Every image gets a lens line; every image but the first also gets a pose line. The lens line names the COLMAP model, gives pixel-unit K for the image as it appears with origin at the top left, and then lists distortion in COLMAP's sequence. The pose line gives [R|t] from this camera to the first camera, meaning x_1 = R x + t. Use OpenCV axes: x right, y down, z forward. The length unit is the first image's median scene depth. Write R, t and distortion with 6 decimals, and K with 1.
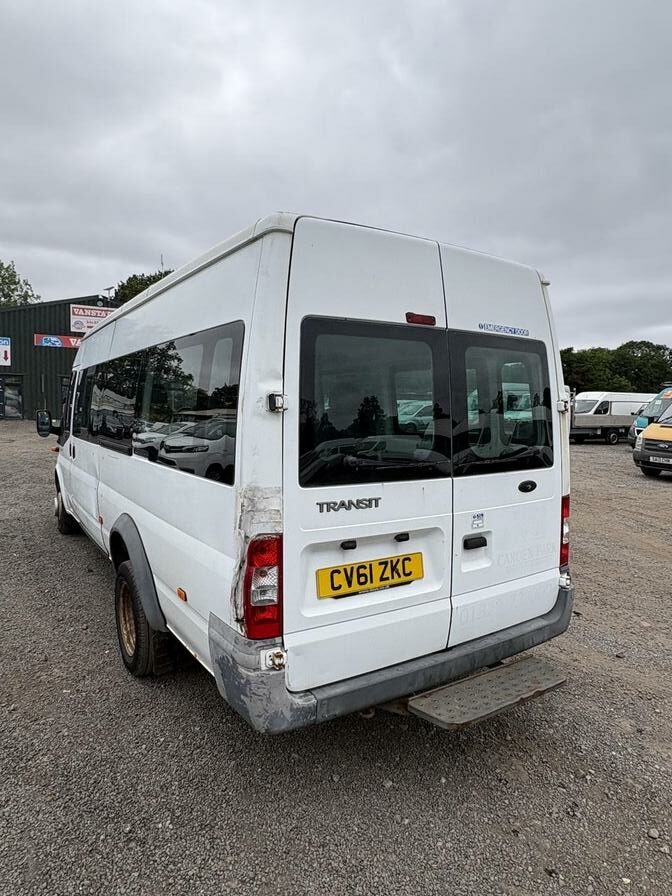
lens RADIAL K [[552.1, 0, 337.6], [0, 552.1, 439.5], [0, 0, 1]] dist [-0.003399, 0.003601]
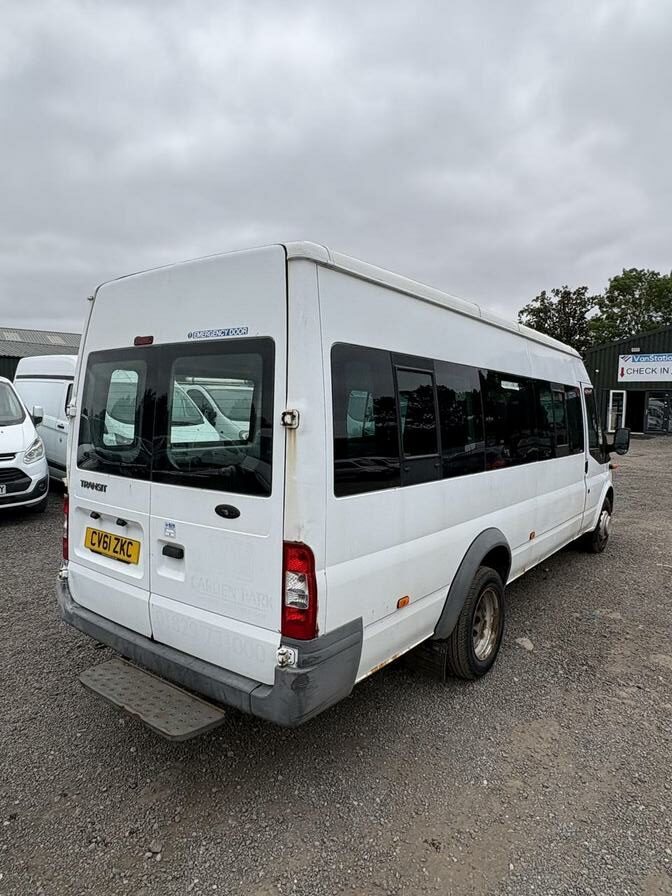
lens RADIAL K [[552.1, 0, 338.4], [0, 552.1, 445.6], [0, 0, 1]] dist [-0.003399, 0.003601]
pose [[0.343703, 0.057140, -0.937338, 1.413053], [-0.074278, 0.996674, 0.033521, -0.068767], [0.936136, 0.058102, 0.346804, 1.012109]]
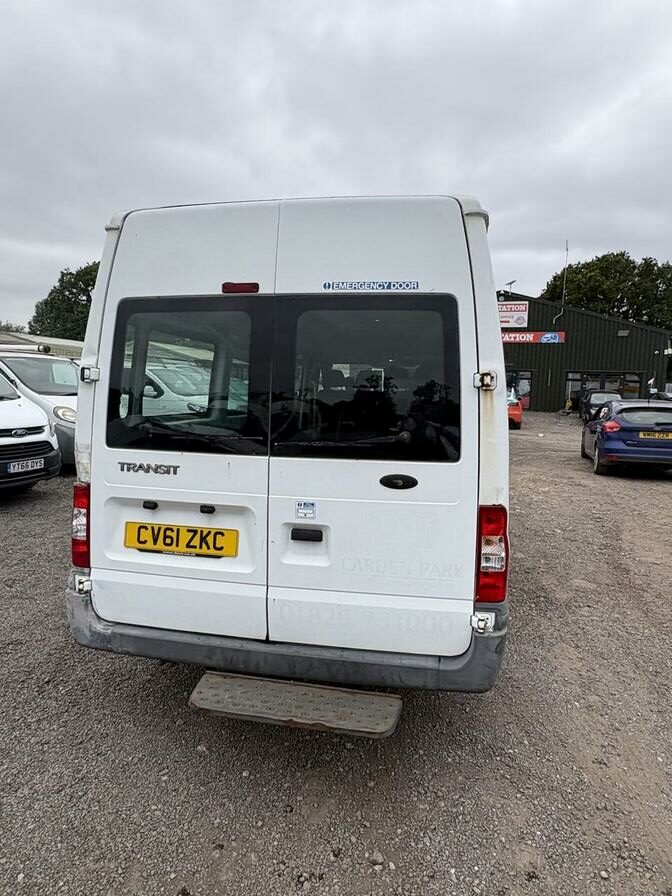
lens RADIAL K [[552.1, 0, 339.2], [0, 552.1, 438.9], [0, 0, 1]] dist [-0.003399, 0.003601]
pose [[0.720847, 0.063497, -0.690180, 0.969976], [-0.055537, 0.997884, 0.033801, 0.002288], [0.690866, 0.013965, 0.722848, 0.437409]]
